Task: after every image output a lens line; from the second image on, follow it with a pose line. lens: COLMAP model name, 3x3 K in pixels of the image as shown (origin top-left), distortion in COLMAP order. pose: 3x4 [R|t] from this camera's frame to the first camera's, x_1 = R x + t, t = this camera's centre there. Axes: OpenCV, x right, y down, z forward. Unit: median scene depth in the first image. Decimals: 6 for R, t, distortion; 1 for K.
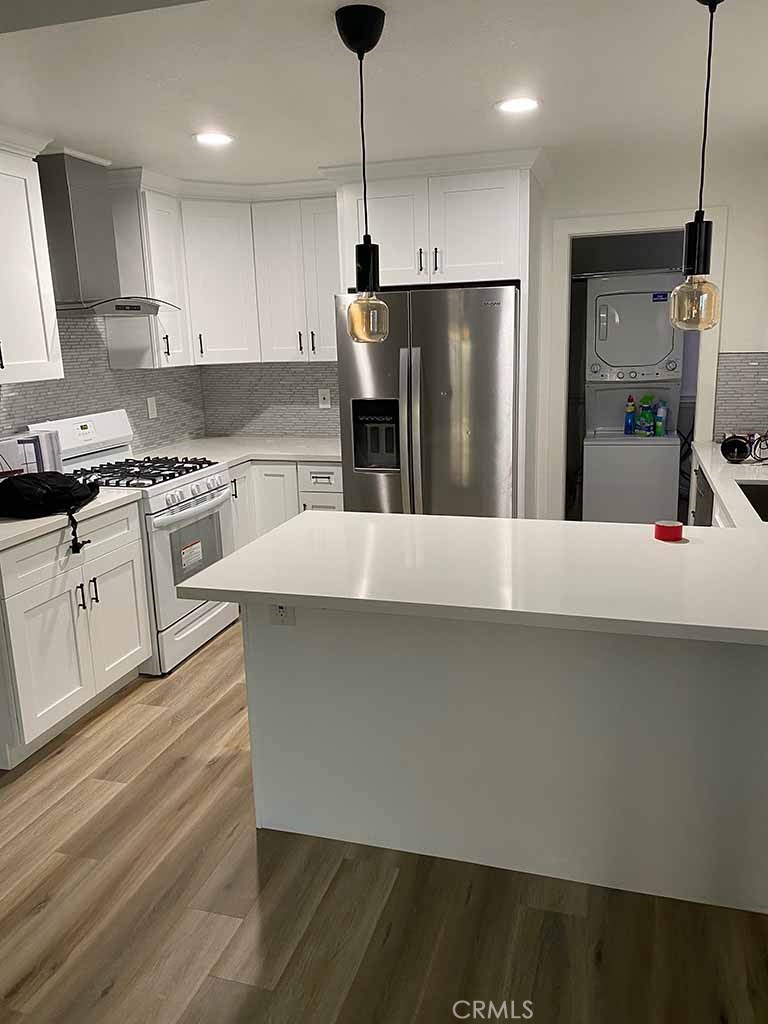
lens RADIAL K [[787.5, 0, 384.0], [0, 787.5, 512.0], [0, 0, 1]] dist [-0.006460, -0.004538]
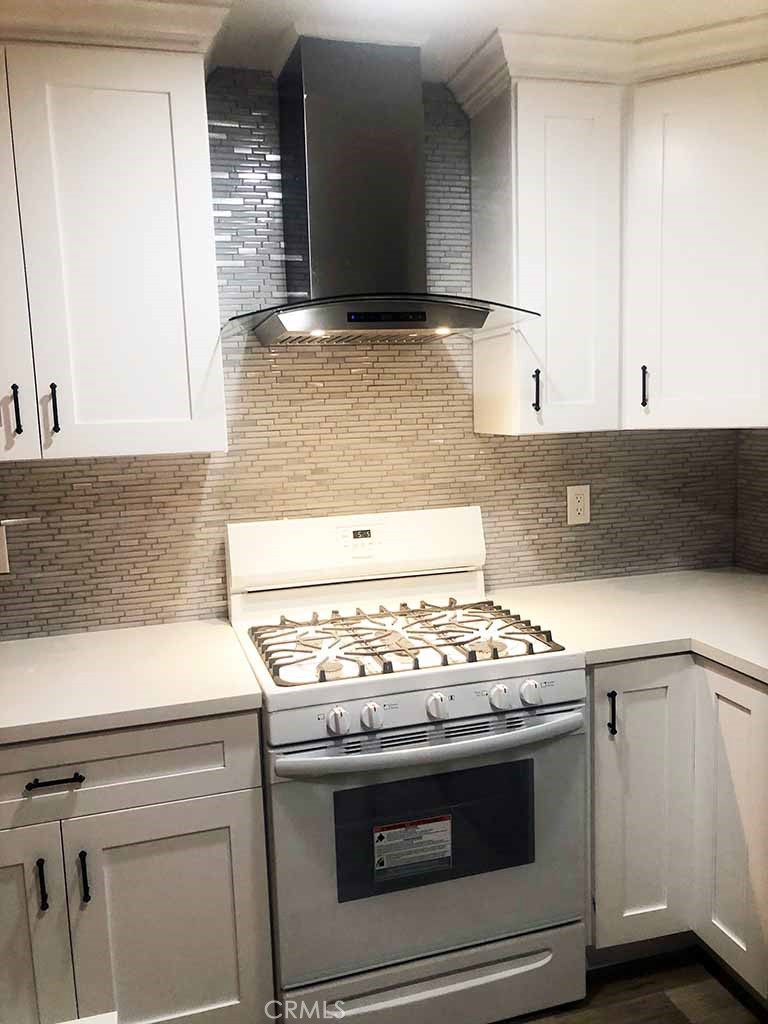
lens RADIAL K [[874.5, 0, 384.0], [0, 874.5, 512.0], [0, 0, 1]] dist [0.006201, -0.000477]
pose [[0.560251, 0.117033, -0.820014, 0.134603], [-0.169095, 0.985280, 0.025090, -0.139352], [0.810880, 0.124604, 0.571794, 0.645544]]
